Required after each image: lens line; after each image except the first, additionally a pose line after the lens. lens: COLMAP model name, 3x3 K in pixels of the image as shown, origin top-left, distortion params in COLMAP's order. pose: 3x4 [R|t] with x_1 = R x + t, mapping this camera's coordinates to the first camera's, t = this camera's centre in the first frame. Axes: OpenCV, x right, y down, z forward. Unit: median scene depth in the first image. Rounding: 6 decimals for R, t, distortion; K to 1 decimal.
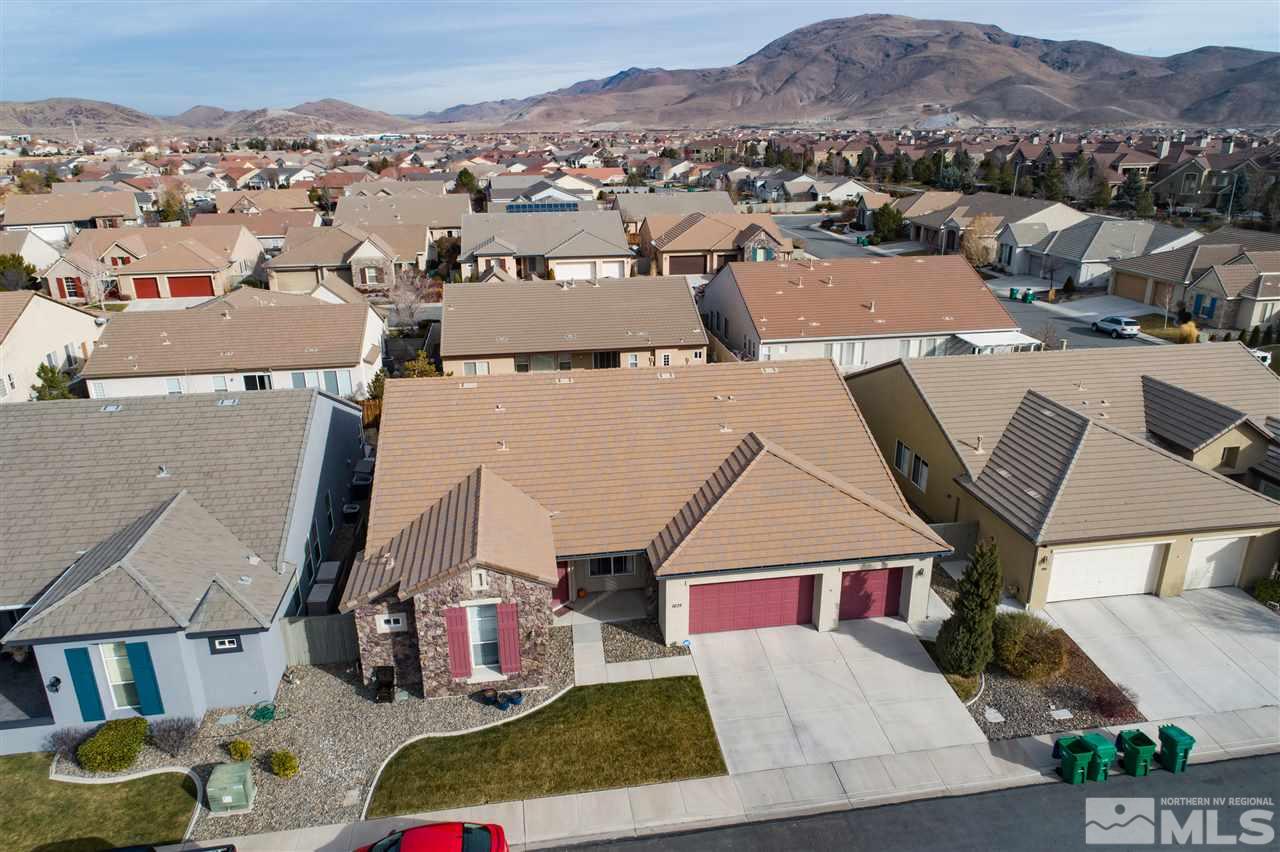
lens RADIAL K [[850.8, 0, 640.0], [0, 850.8, 426.0], [0, 0, 1]] dist [-0.005561, 0.002599]
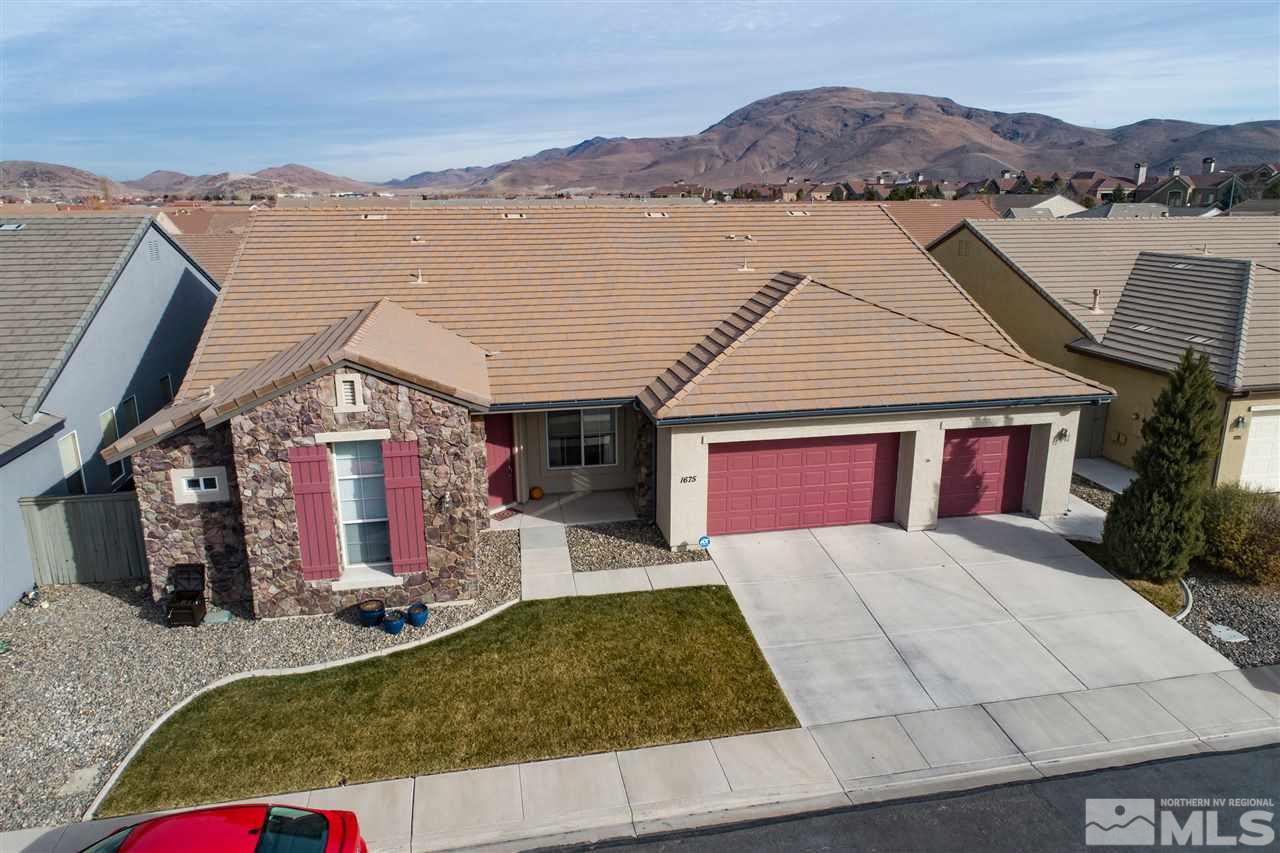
lens RADIAL K [[860.4, 0, 640.0], [0, 860.4, 426.5], [0, 0, 1]] dist [-0.007381, 0.007772]
pose [[0.999192, -0.005736, 0.039778, -0.017912], [0.008692, 0.997180, -0.074546, 0.237466], [-0.039238, 0.074832, 0.996424, 0.405369]]
